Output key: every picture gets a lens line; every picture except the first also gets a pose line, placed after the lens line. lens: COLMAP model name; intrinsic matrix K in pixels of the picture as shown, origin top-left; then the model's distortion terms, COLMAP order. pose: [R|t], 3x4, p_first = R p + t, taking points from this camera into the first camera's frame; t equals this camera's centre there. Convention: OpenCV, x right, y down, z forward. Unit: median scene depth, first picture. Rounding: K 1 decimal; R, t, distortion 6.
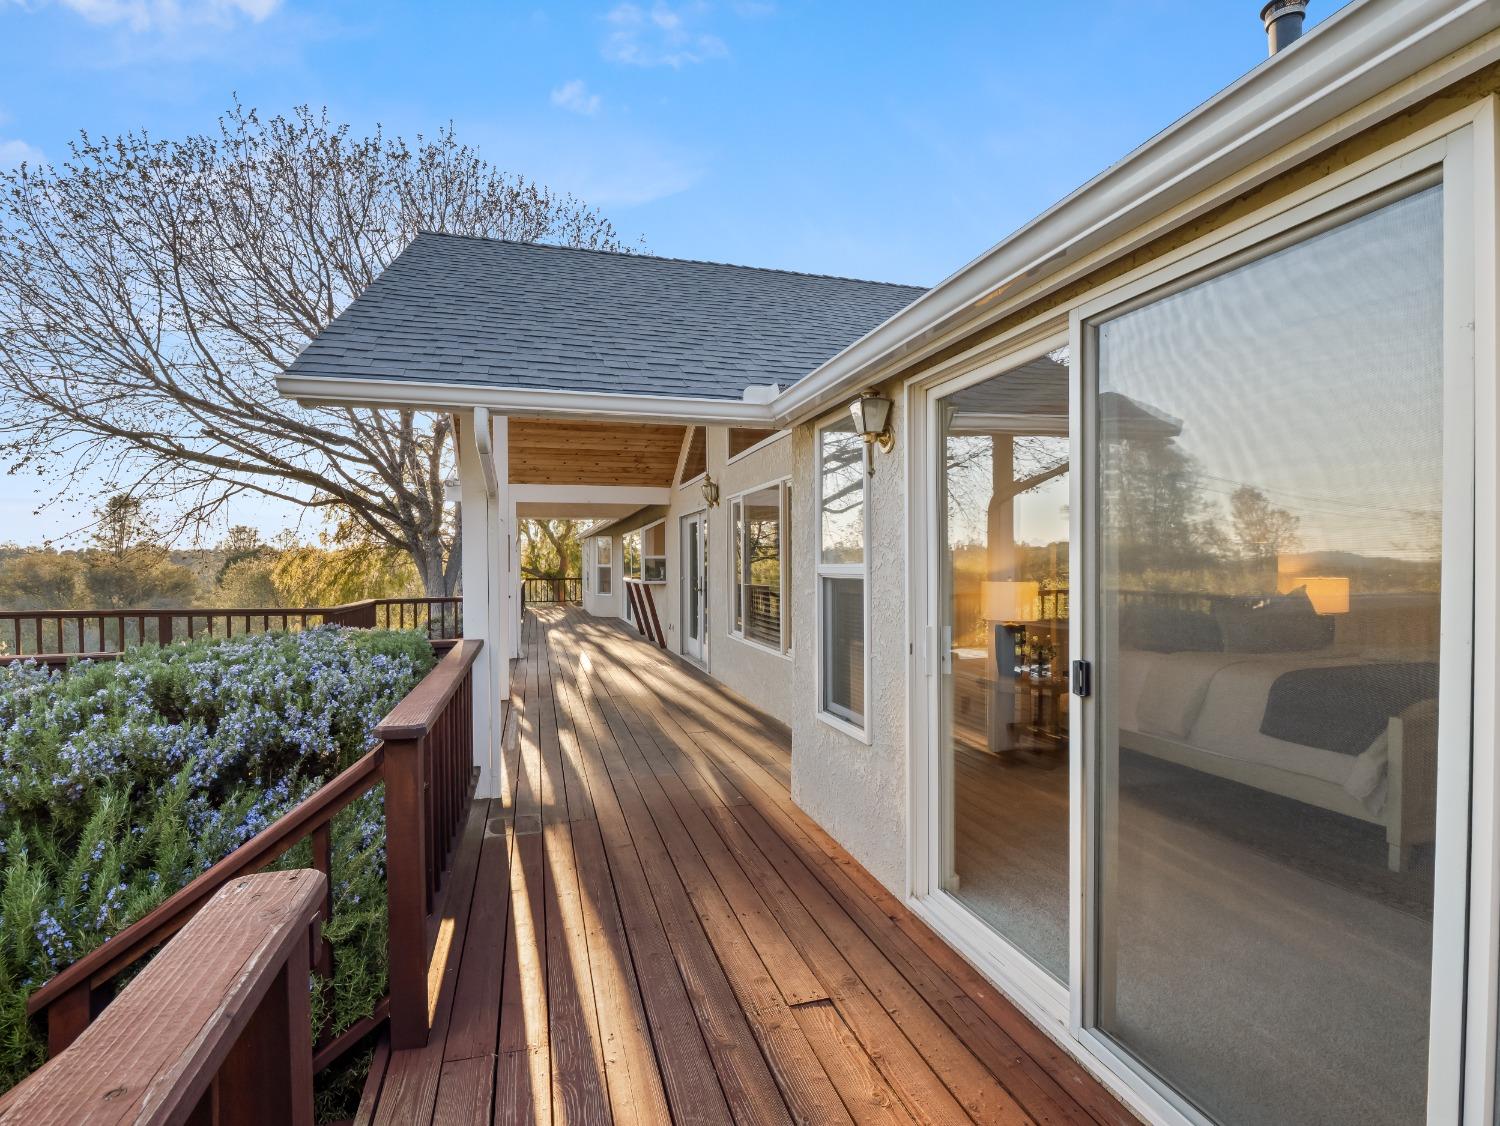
lens RADIAL K [[724.0, 0, 751.9], [0, 724.0, 569.1], [0, 0, 1]] dist [-0.022133, -0.001249]
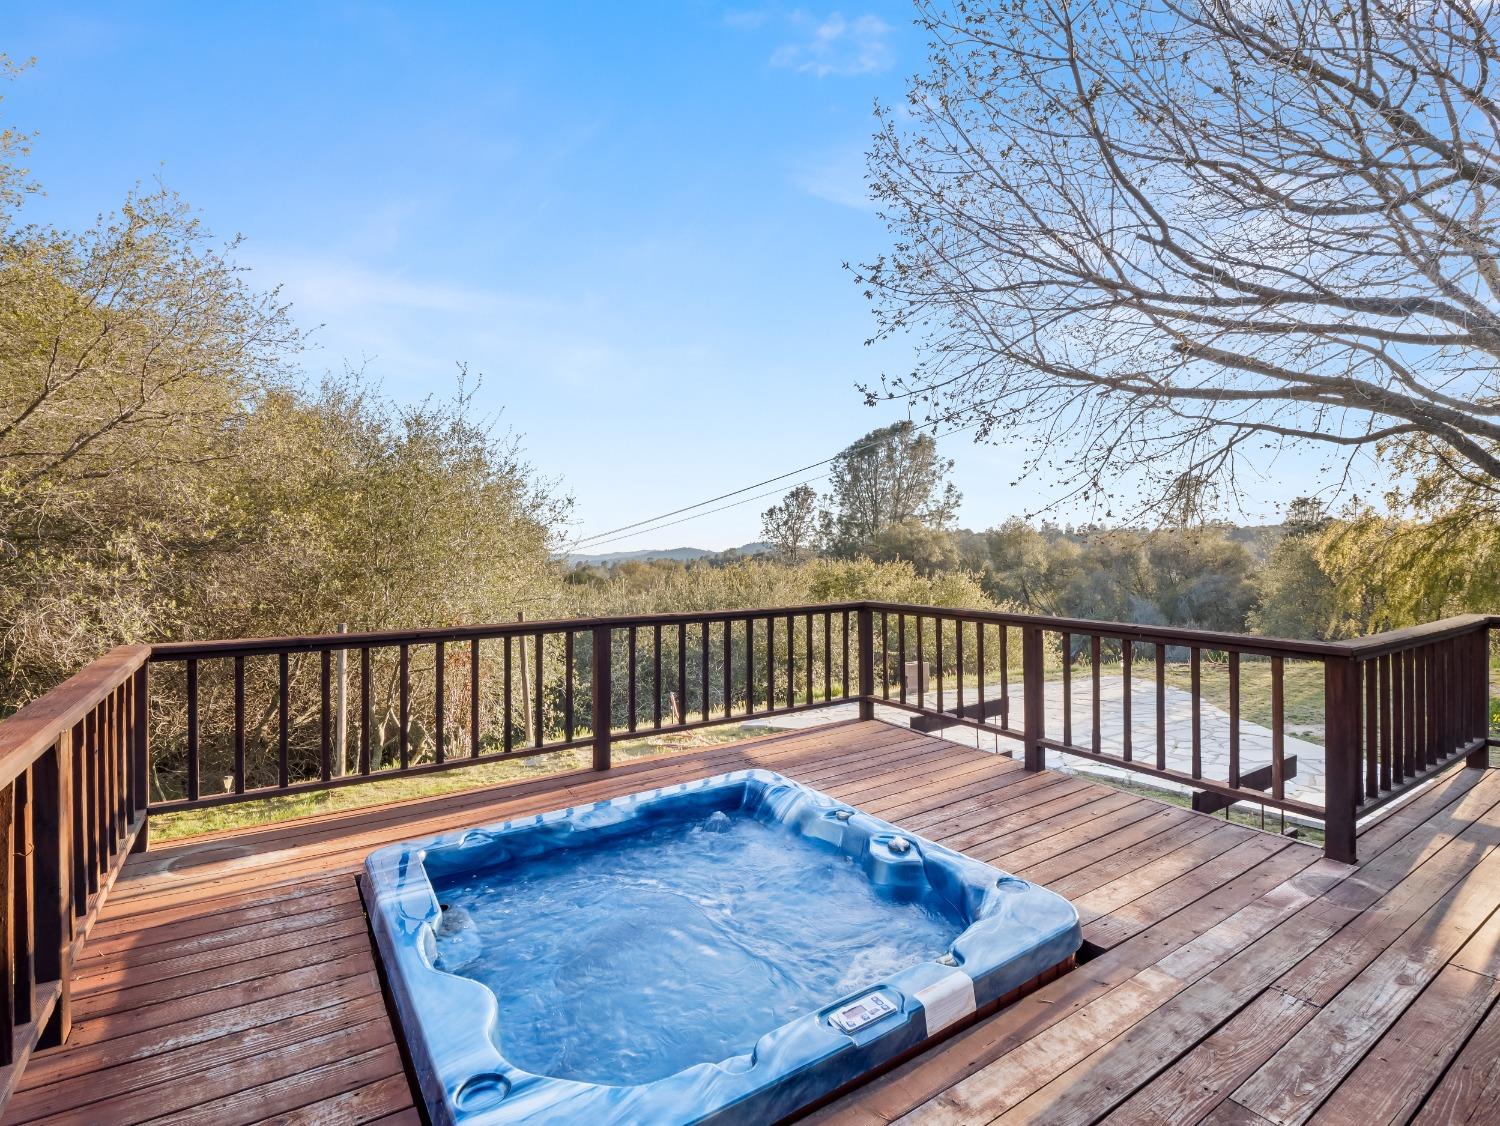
lens RADIAL K [[724.0, 0, 753.5], [0, 724.0, 554.1], [0, 0, 1]] dist [-0.022133, -0.001249]
pose [[0.281691, 0.007803, -0.959474, -0.110638], [0.004616, 0.999944, 0.009487, -0.000594], [0.959494, -0.007101, 0.281639, 0.211267]]
